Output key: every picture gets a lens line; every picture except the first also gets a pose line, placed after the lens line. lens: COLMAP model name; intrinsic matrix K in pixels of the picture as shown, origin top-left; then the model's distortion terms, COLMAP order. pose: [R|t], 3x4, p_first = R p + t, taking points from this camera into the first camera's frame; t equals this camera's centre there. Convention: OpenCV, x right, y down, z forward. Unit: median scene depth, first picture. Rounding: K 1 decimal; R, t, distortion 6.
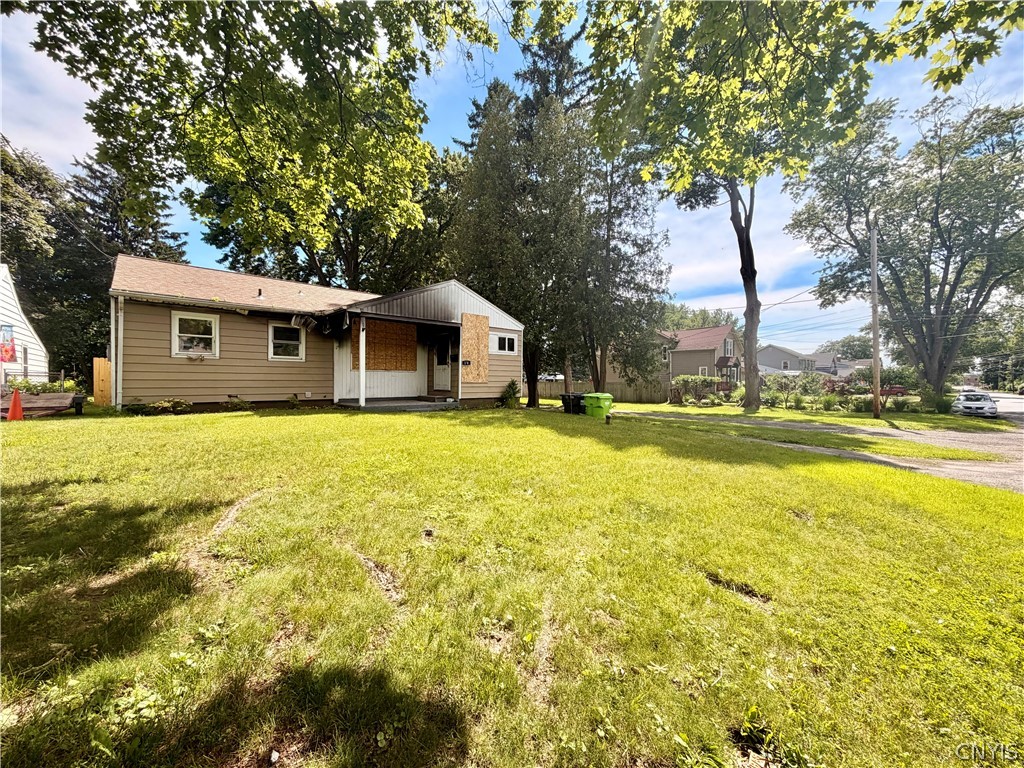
lens RADIAL K [[409.2, 0, 512.0], [0, 409.2, 382.4], [0, 0, 1]] dist [-0.001872, 0.000053]
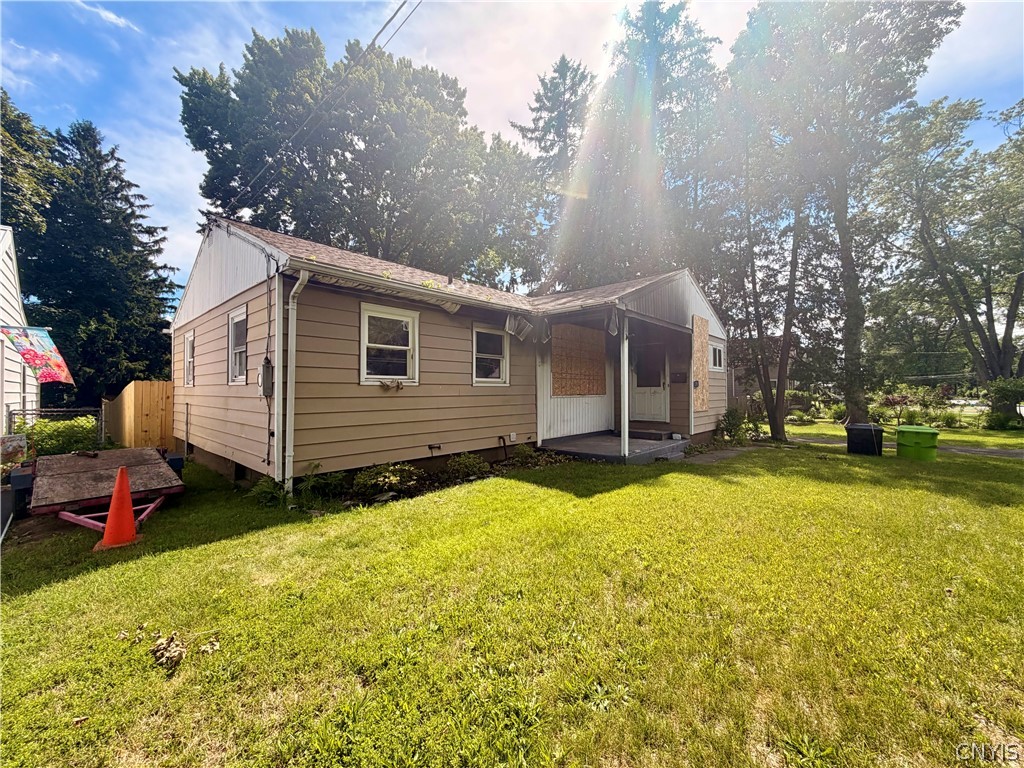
lens RADIAL K [[409.2, 0, 513.3], [0, 409.2, 384.5], [0, 0, 1]] dist [-0.001872, 0.000053]
pose [[0.996393, -0.009089, 0.084365, -0.459102], [0.010836, 0.999736, -0.020280, -0.033274], [-0.084159, 0.021121, 0.996228, 0.288316]]
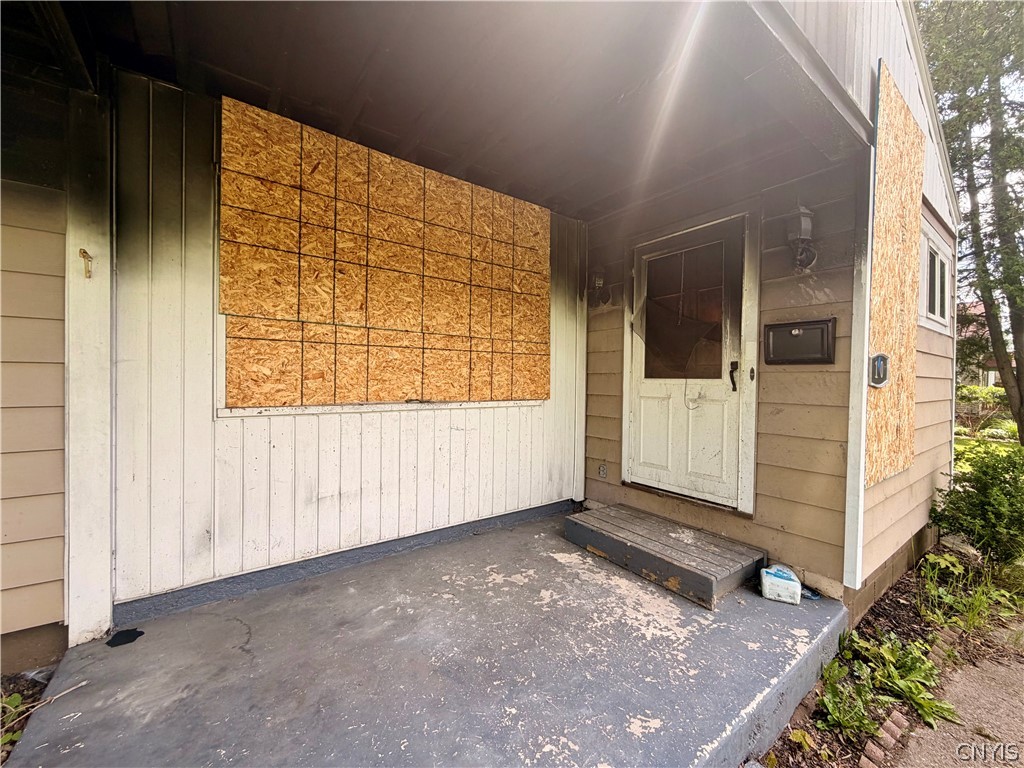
lens RADIAL K [[409.2, 0, 512.4], [0, 409.2, 383.1], [0, 0, 1]] dist [-0.001872, 0.000053]
pose [[0.993060, 0.006112, -0.117448, -0.226523], [-0.006340, 0.999979, -0.001566, -0.037659], [0.117436, 0.002300, 0.993078, 0.756553]]
